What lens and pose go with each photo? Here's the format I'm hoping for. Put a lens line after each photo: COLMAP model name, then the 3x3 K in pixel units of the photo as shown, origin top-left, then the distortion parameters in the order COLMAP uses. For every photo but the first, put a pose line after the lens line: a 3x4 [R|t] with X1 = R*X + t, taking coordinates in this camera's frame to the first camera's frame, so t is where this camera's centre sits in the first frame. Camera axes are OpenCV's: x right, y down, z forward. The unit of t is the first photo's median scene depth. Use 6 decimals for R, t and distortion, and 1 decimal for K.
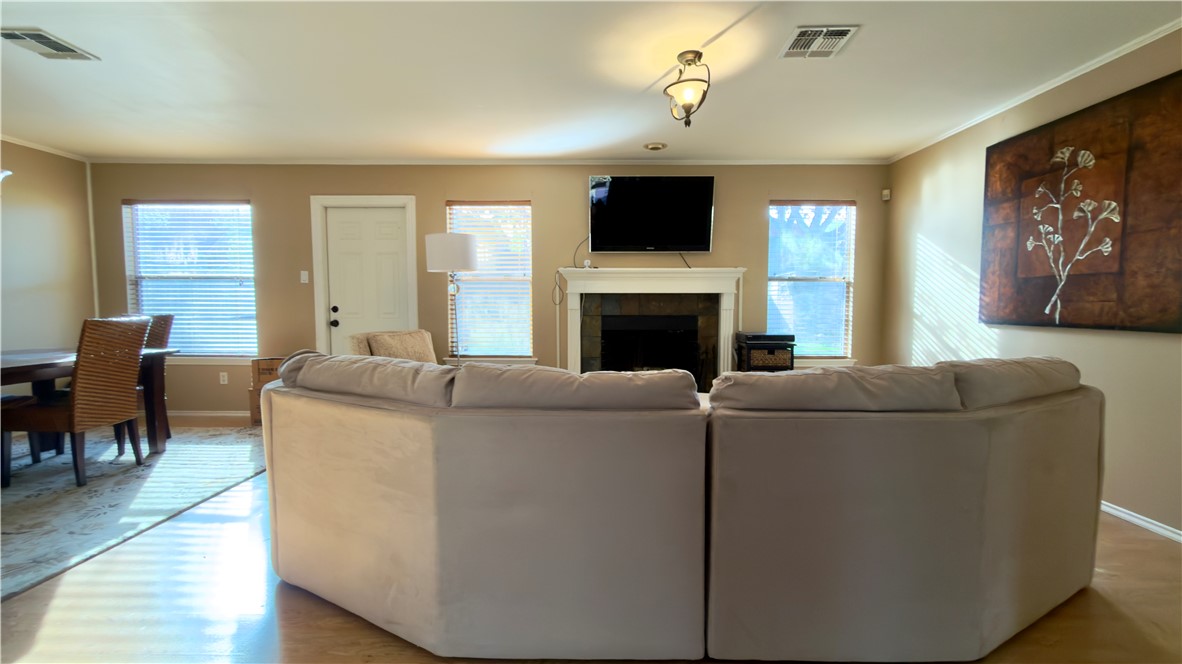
lens RADIAL K [[495.7, 0, 591.0], [0, 495.7, 332.0], [0, 0, 1]] dist [0.000781, -0.000063]
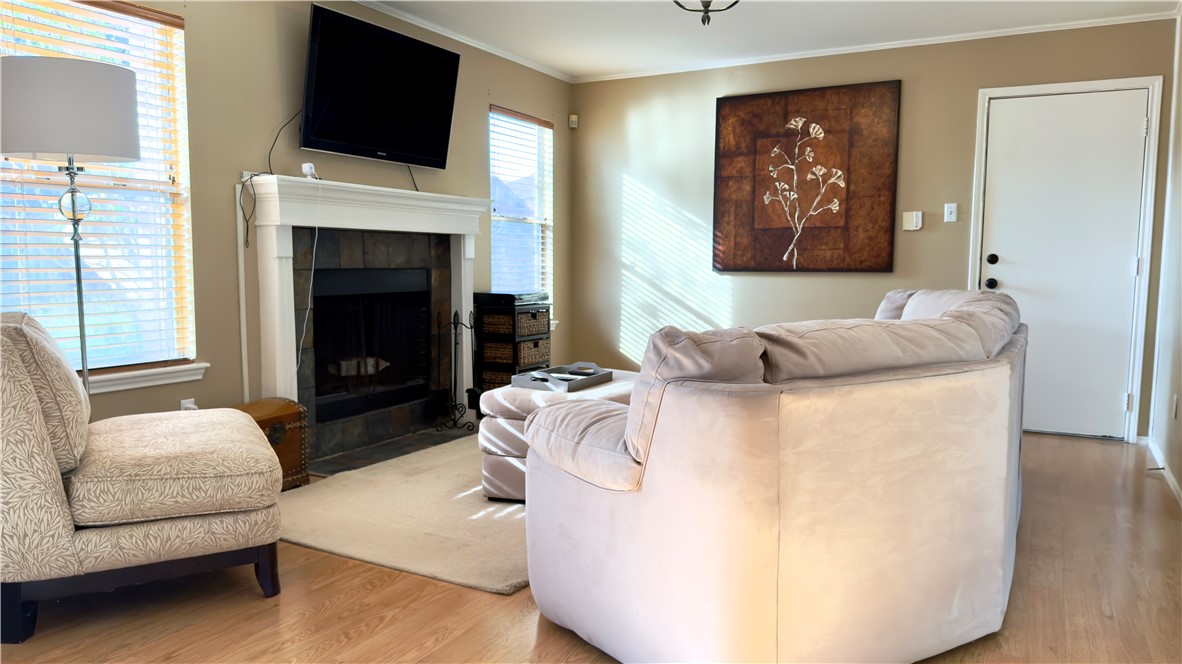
lens RADIAL K [[823.1, 0, 596.9], [0, 823.1, 335.4], [0, 0, 1]] dist [0.116695, -0.171874]
pose [[0.466720, -0.081075, 0.880681, -1.010587], [0.047729, 0.996647, 0.066456, -0.012285], [-0.883116, 0.011018, 0.469025, 0.490467]]
